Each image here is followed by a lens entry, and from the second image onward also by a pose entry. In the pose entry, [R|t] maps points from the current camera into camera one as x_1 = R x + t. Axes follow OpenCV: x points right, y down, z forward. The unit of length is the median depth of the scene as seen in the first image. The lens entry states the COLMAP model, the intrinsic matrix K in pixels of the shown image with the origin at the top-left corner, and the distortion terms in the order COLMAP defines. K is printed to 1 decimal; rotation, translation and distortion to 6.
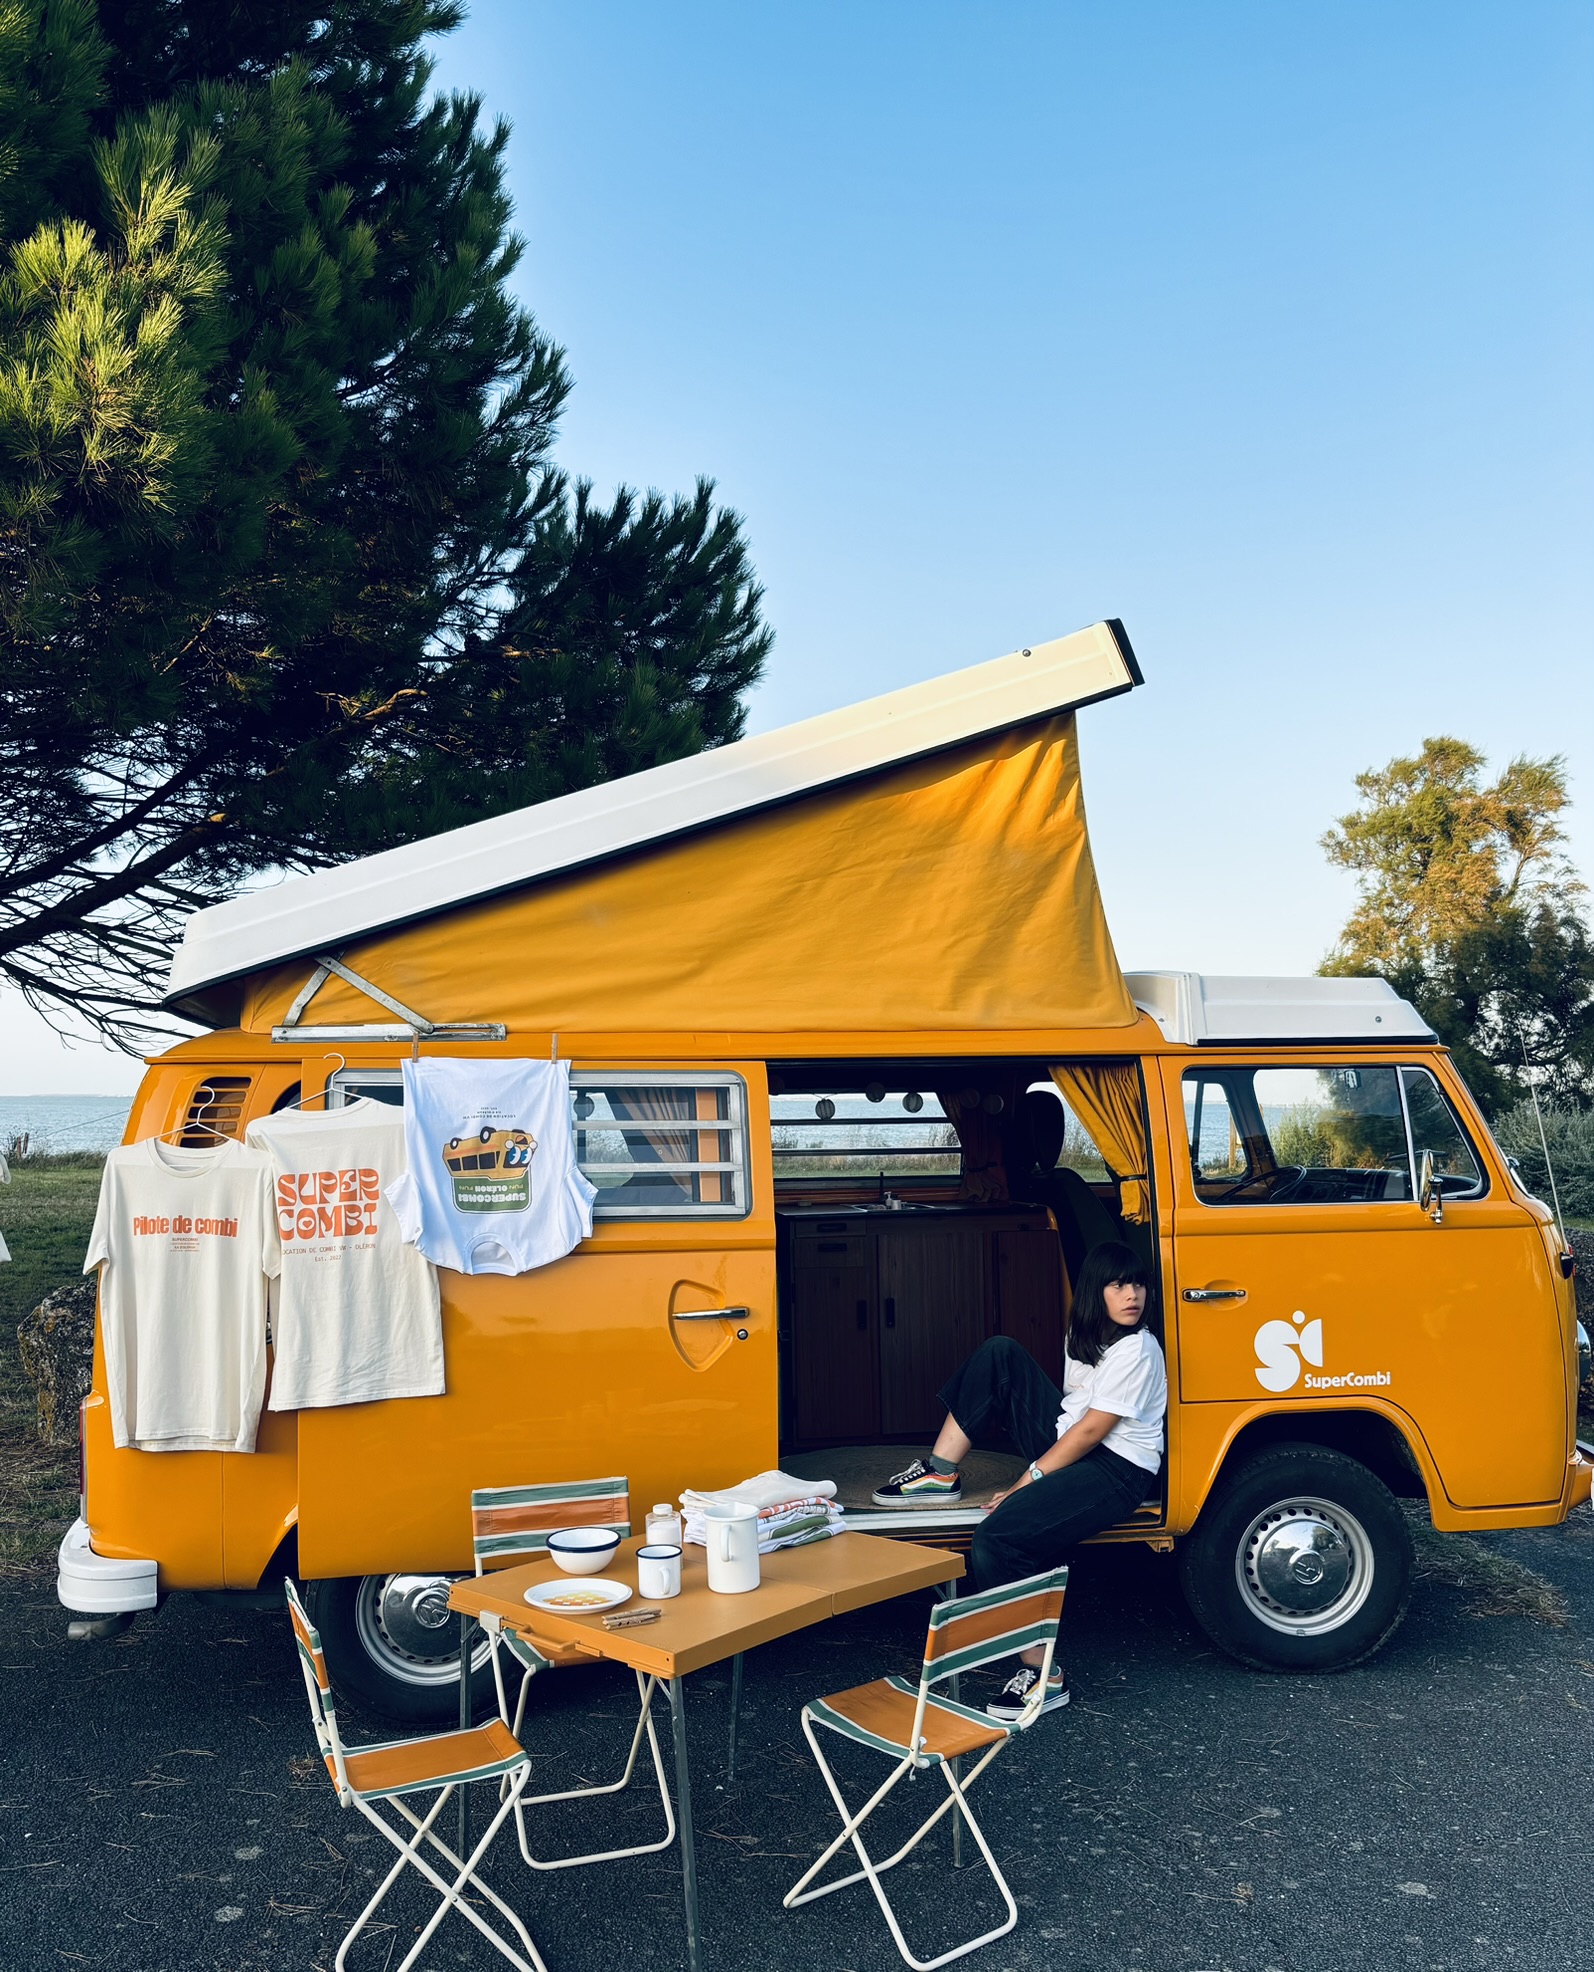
lens RADIAL K [[1709.9, 0, 797.3], [0, 1709.9, 1122.1], [0, 0, 1]] dist [0.188721, -0.471145]
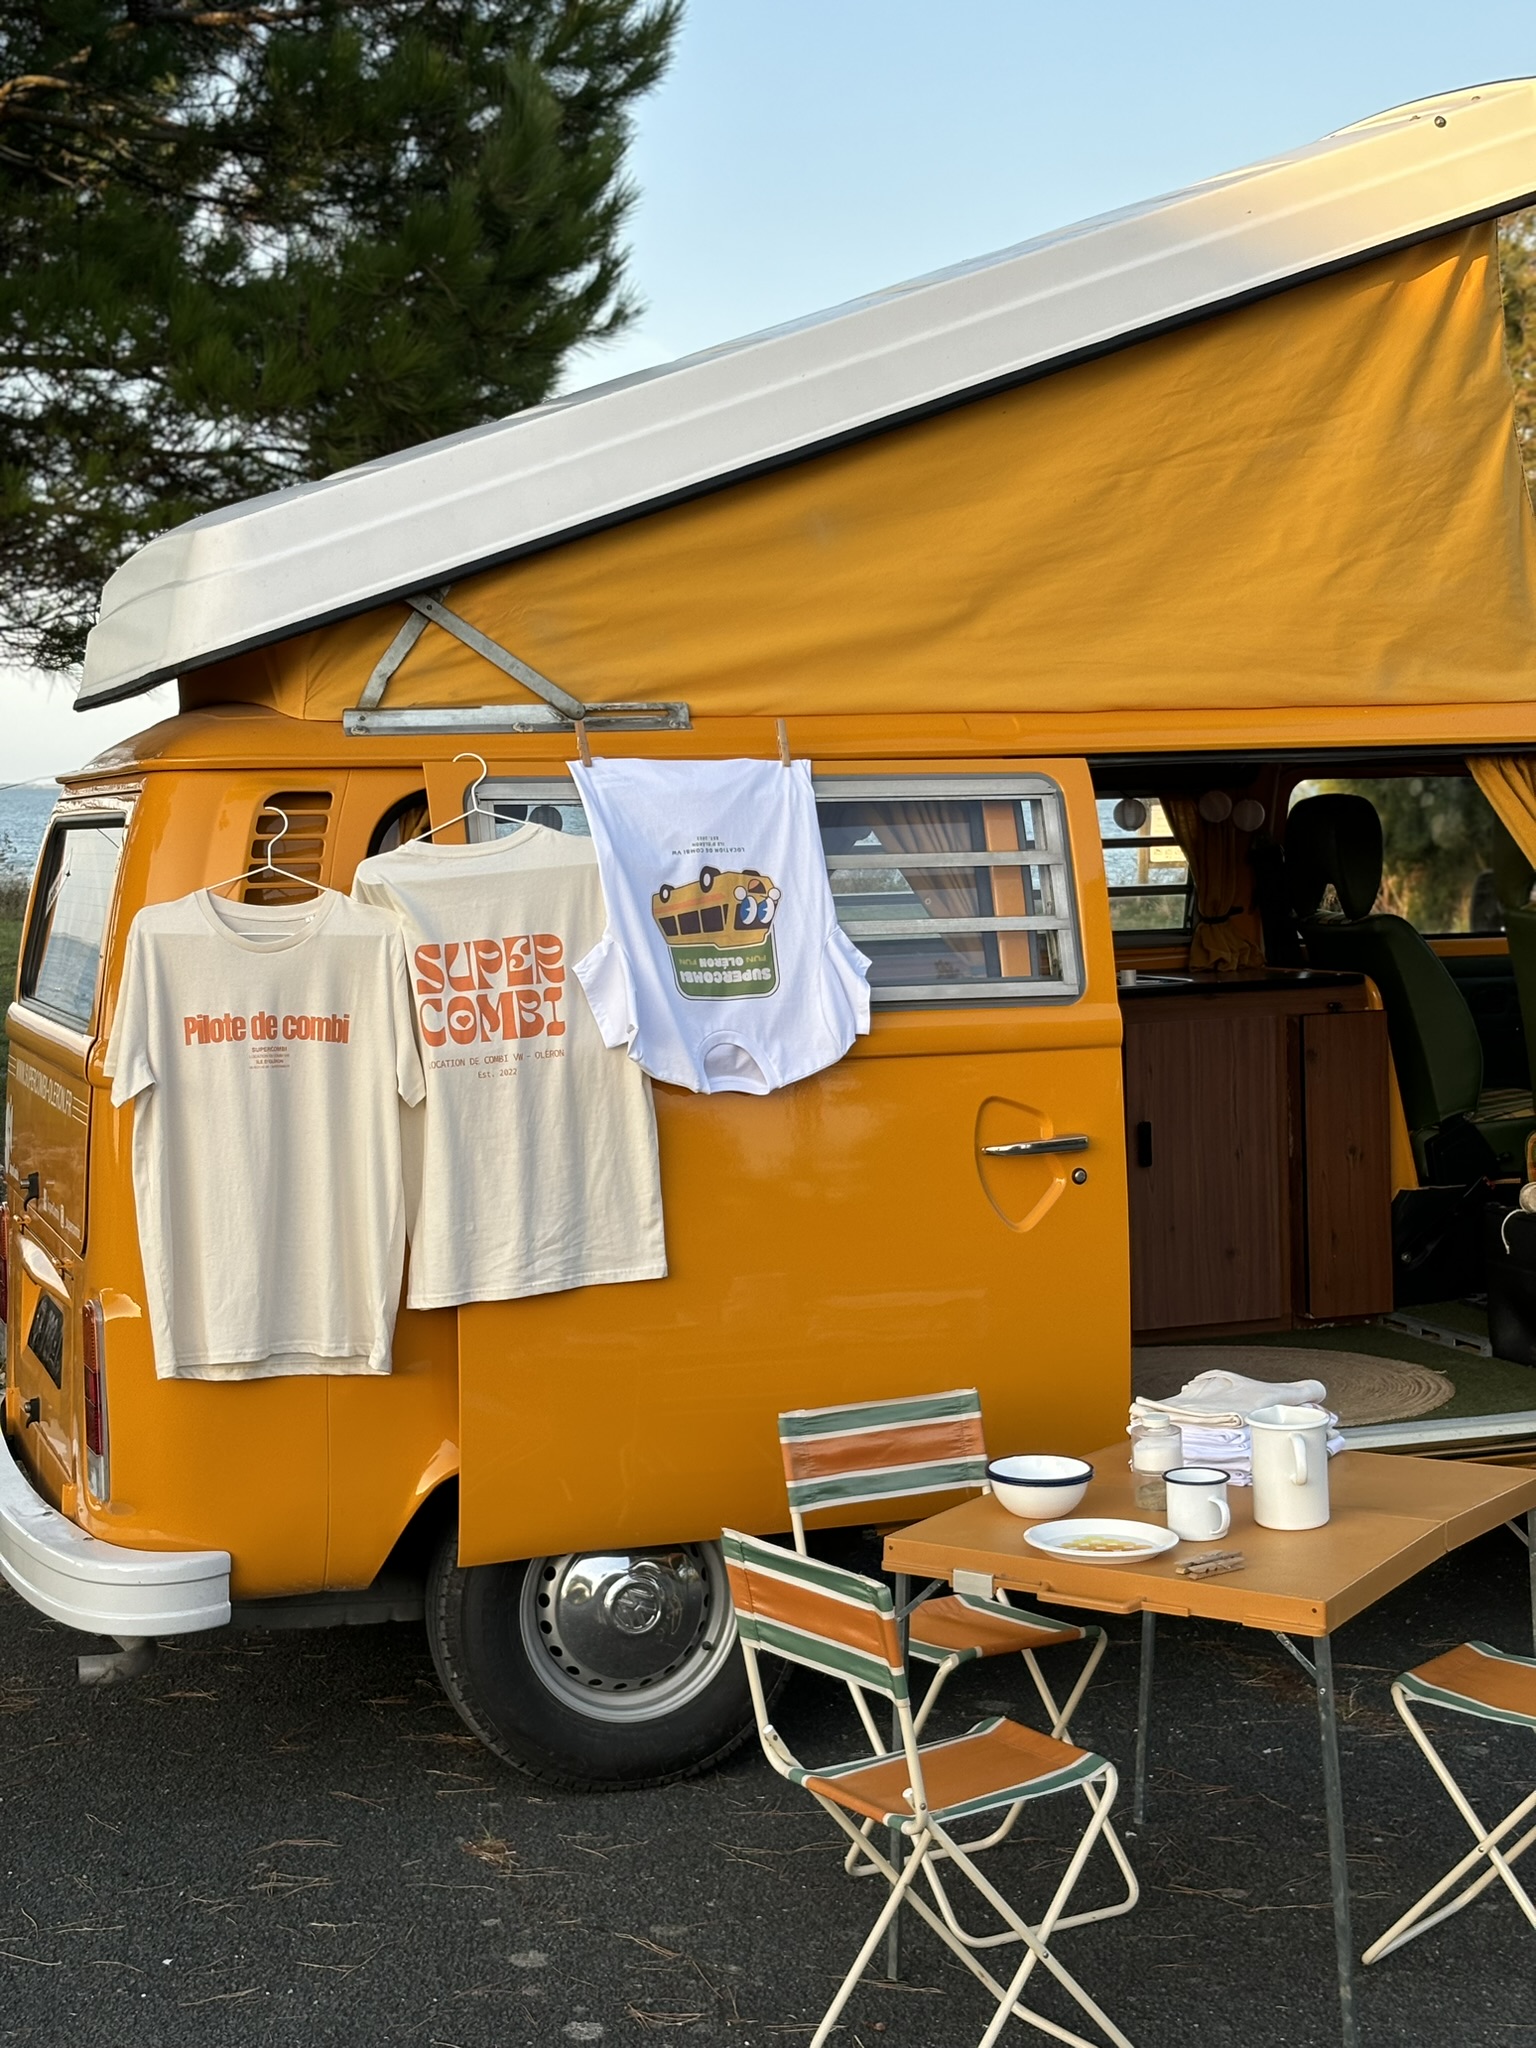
lens RADIAL K [[3175.3, 0, 768.0], [0, 3175.3, 1024.0], [0, 0, 1]] dist [0.411563, -2.925897]
pose [[0.984324, -0.022386, 0.174941, -0.362583], [0.011825, 0.998057, 0.061178, -0.010802], [-0.175971, -0.058150, 0.982676, -0.177611]]
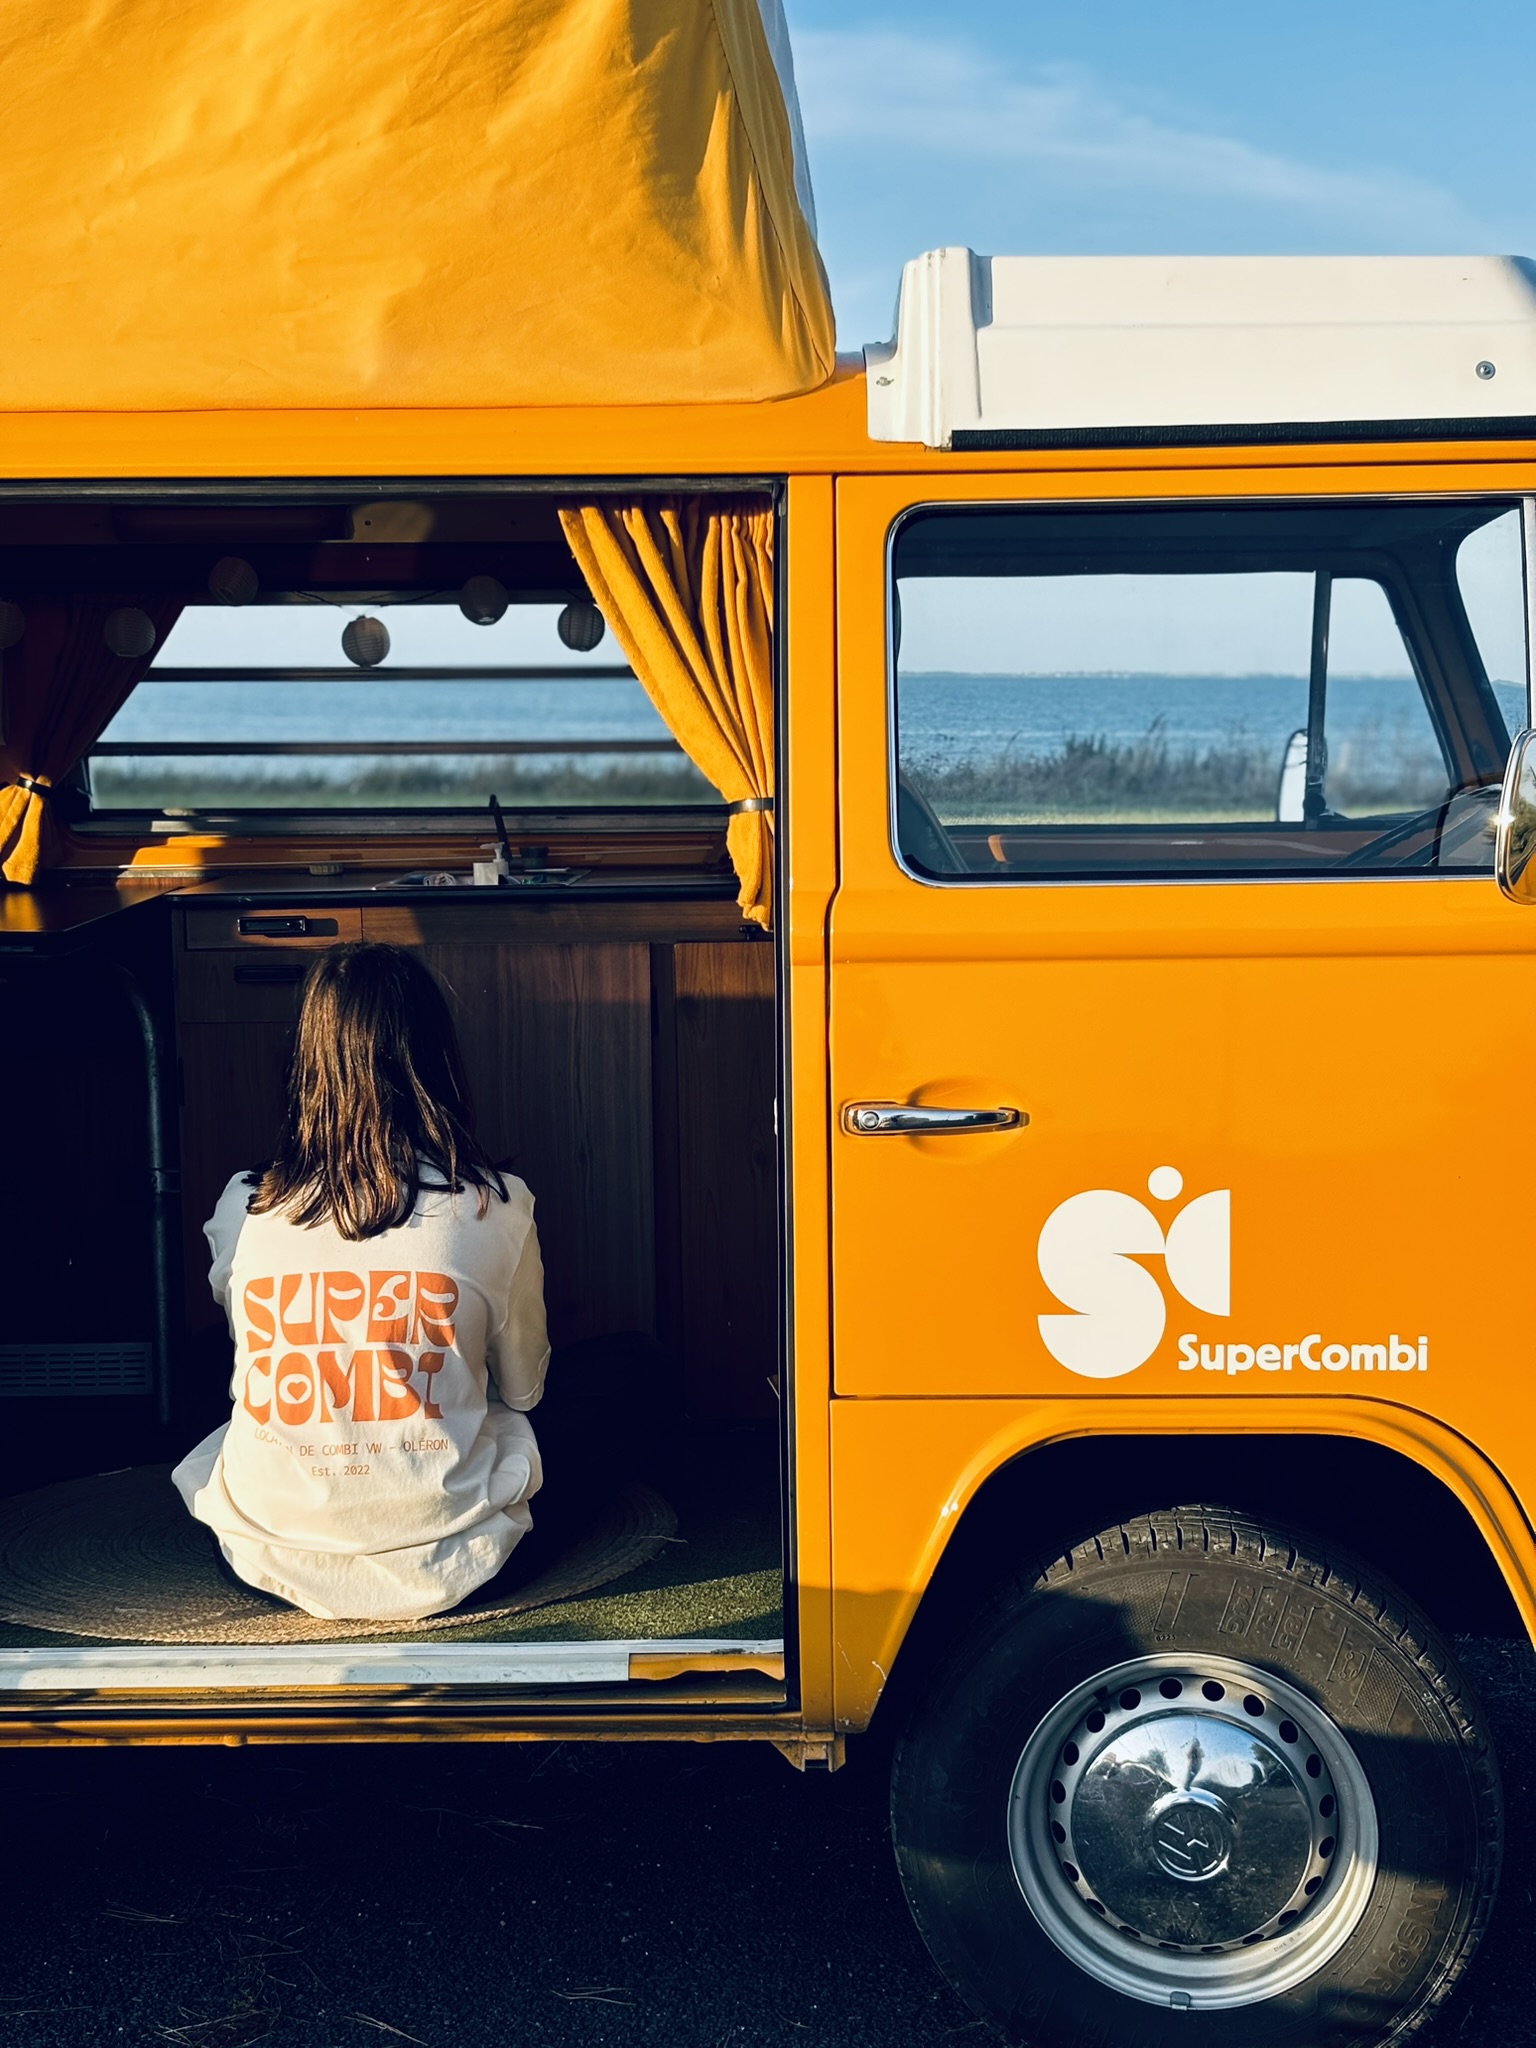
lens RADIAL K [[3124.4, 0, 767.7], [0, 3124.4, 1074.4], [0, 0, 1]] dist [0.252671, -0.764088]
pose [[0.976246, 0.026785, -0.215003, 0.372567], [-0.003447, 0.994124, 0.108196, 0.017899], [0.216638, -0.104885, 0.970601, 0.352062]]
